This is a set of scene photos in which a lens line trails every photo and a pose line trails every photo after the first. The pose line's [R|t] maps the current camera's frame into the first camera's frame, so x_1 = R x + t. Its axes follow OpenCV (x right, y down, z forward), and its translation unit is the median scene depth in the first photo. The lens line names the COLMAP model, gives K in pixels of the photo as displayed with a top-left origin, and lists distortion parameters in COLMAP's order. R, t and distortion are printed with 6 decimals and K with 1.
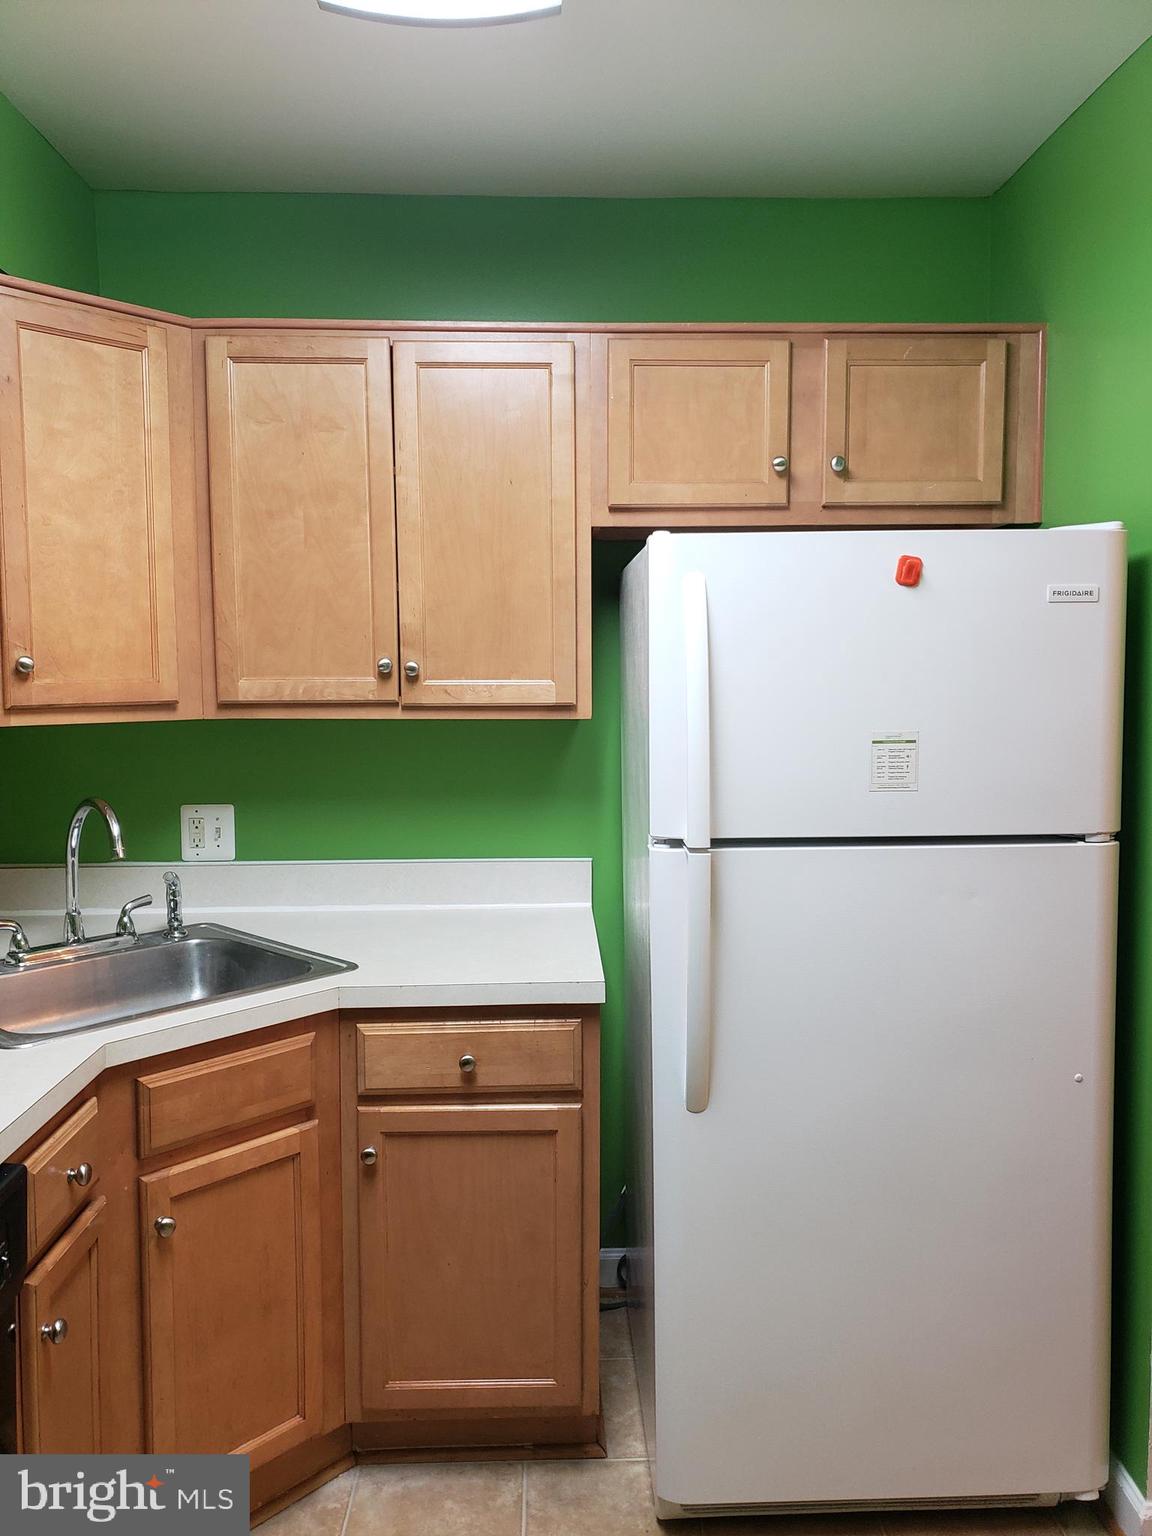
lens RADIAL K [[1137.0, 0, 576.0], [0, 1137.0, 768.0], [0, 0, 1]] dist [0.083555, -0.172143]
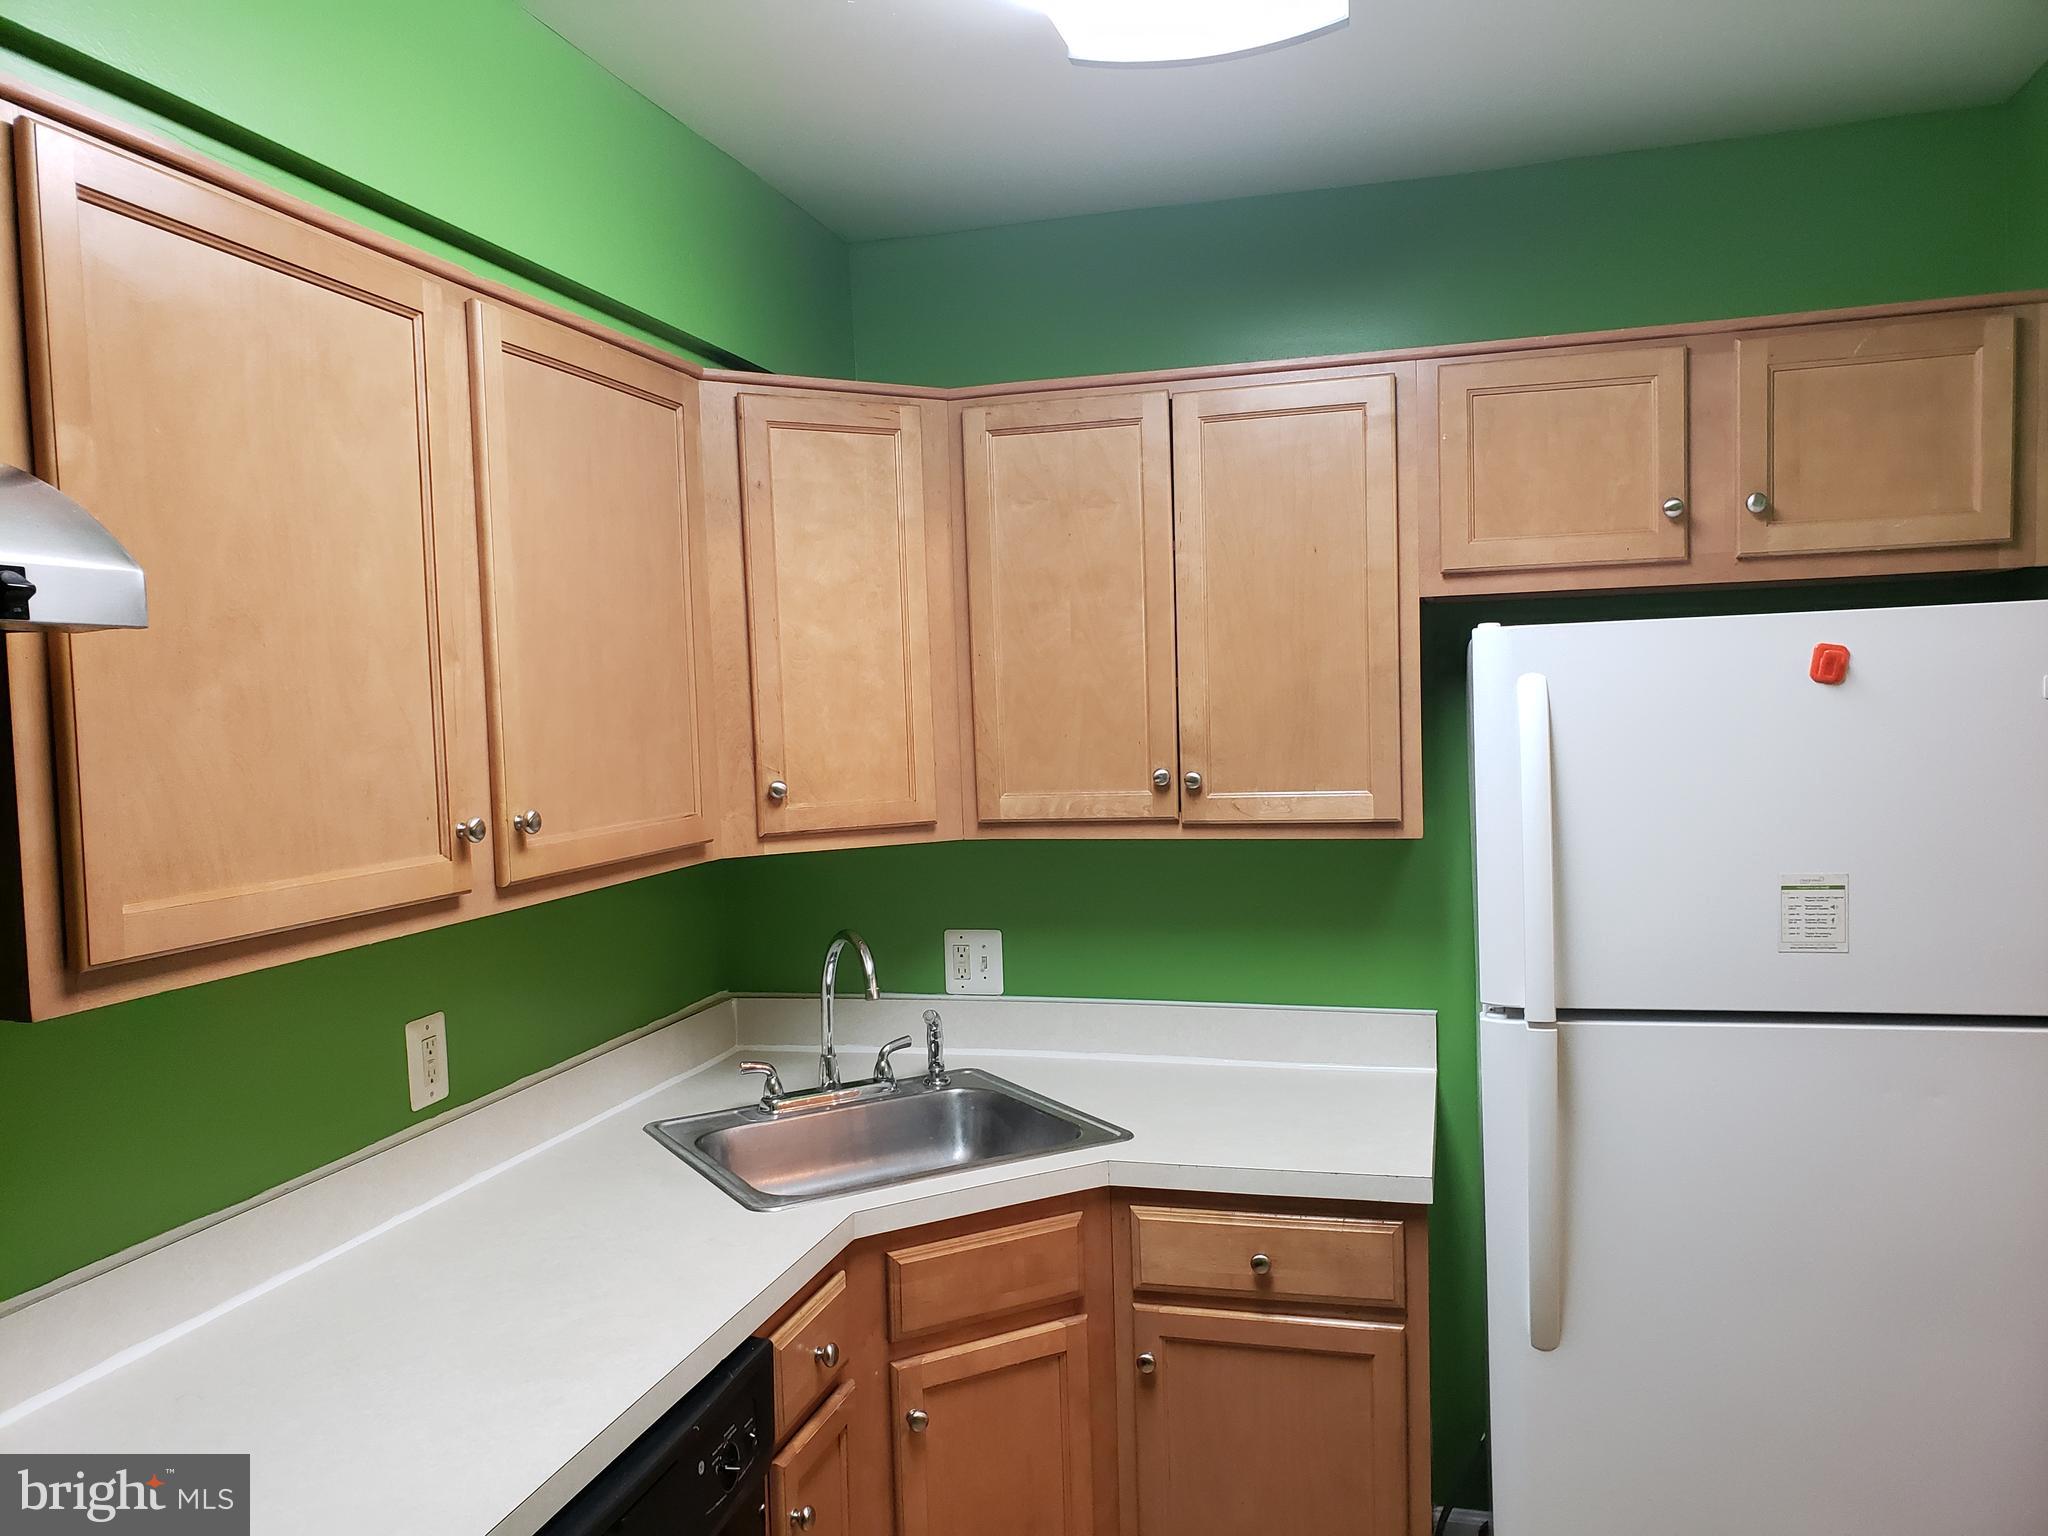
lens RADIAL K [[1599.6, 0, 1020.2], [0, 1599.6, 804.0], [0, 0, 1]] dist [0.094976, -0.121139]
pose [[0.953439, -0.006479, -0.301517, 0.088633], [0.004646, 0.999966, -0.006797, -0.063832], [0.301551, 0.005079, 0.953437, -0.159545]]
